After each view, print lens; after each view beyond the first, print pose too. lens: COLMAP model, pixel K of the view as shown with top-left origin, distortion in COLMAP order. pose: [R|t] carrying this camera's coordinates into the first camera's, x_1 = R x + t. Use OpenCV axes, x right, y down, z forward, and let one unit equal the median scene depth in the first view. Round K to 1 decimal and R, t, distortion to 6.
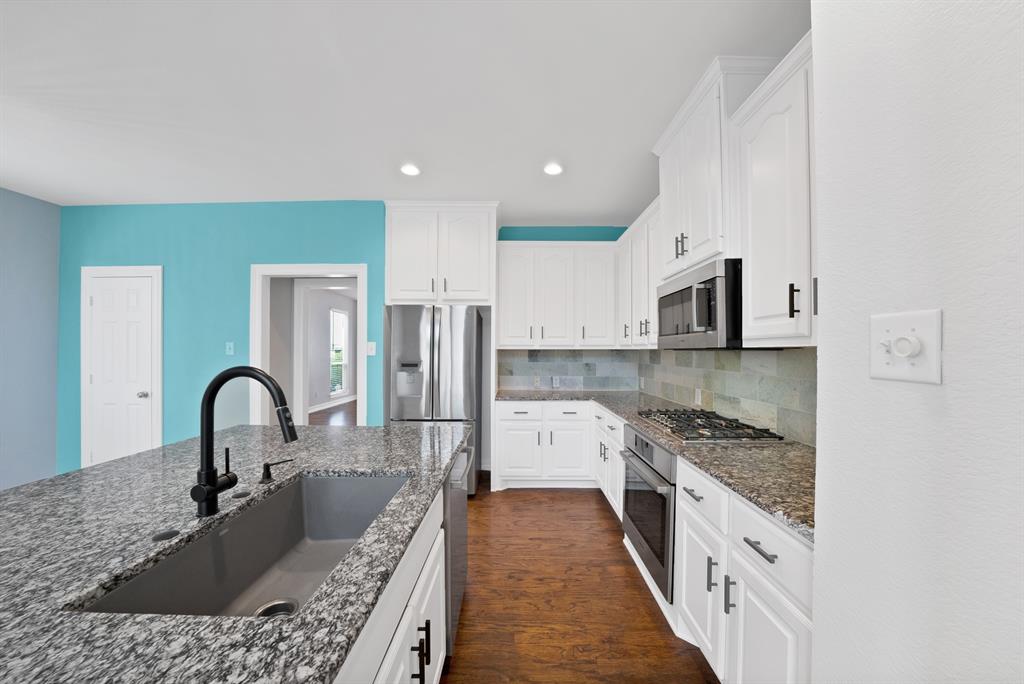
lens RADIAL K [[369.7, 0, 517.2], [0, 369.7, 342.4], [0, 0, 1]] dist [-0.006935, 0.000158]
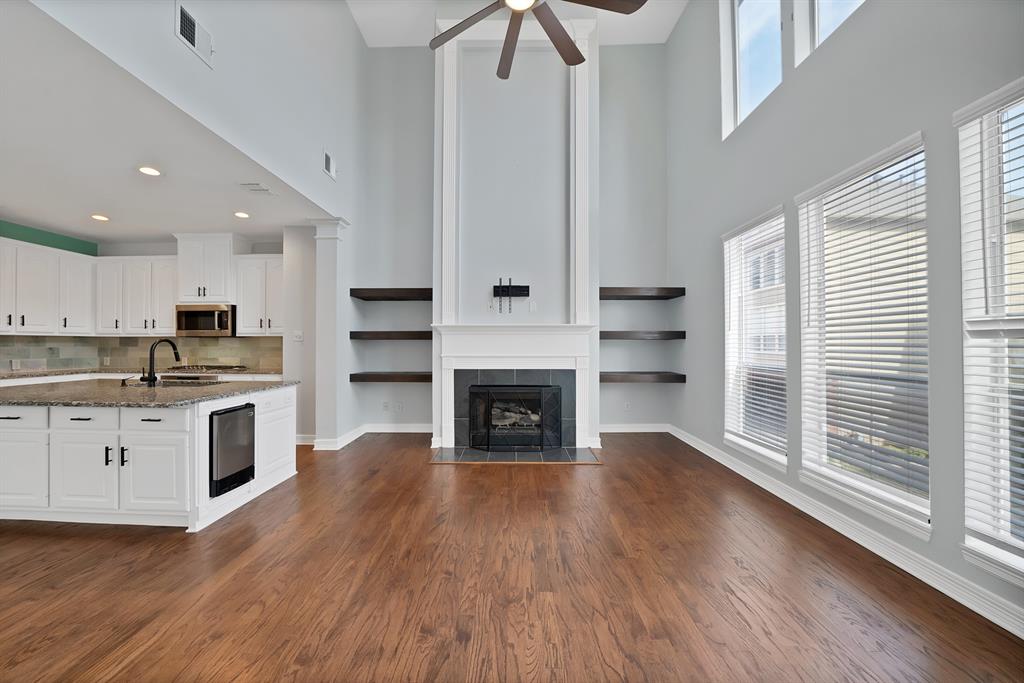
lens RADIAL K [[375.0, 0, 518.5], [0, 375.0, 344.8], [0, 0, 1]] dist [-0.020988, 0.000215]
pose [[0.016655, -0.001635, 0.999860, -1.123946], [-0.022659, 0.999741, 0.002012, 0.012028], [-0.999605, -0.022689, 0.016614, -0.626151]]
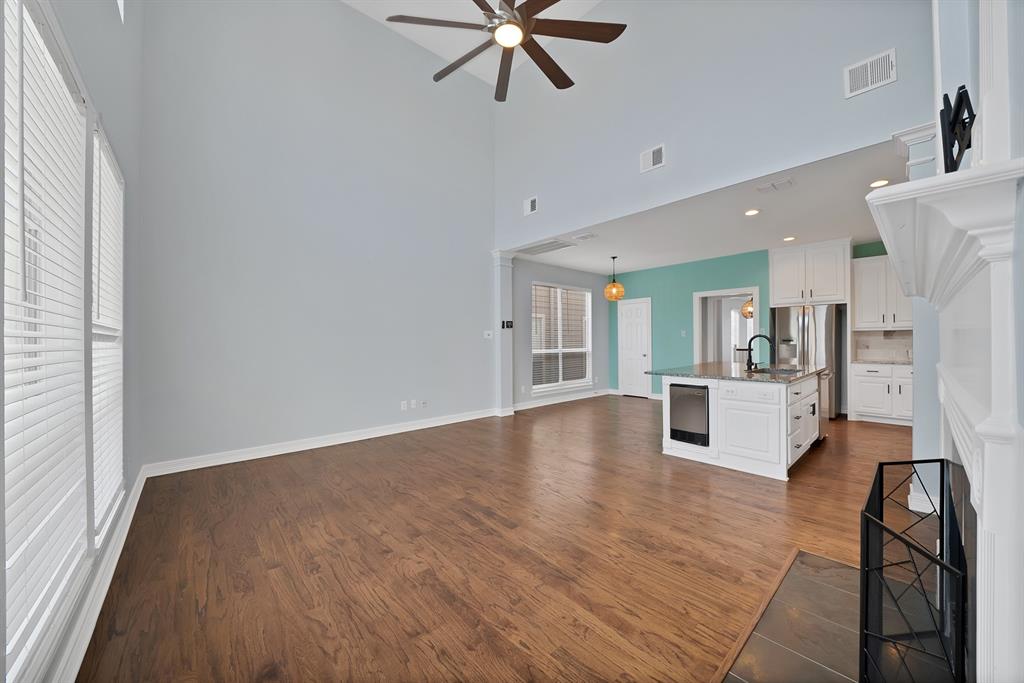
lens RADIAL K [[369.7, 0, 517.2], [0, 369.7, 341.9], [0, 0, 1]] dist [-0.006935, 0.000158]
pose [[0.669654, -0.003146, -0.742667, 0.154262], [0.024488, 0.999541, 0.017847, 0.004002], [0.742270, -0.030138, 0.669423, -1.119076]]
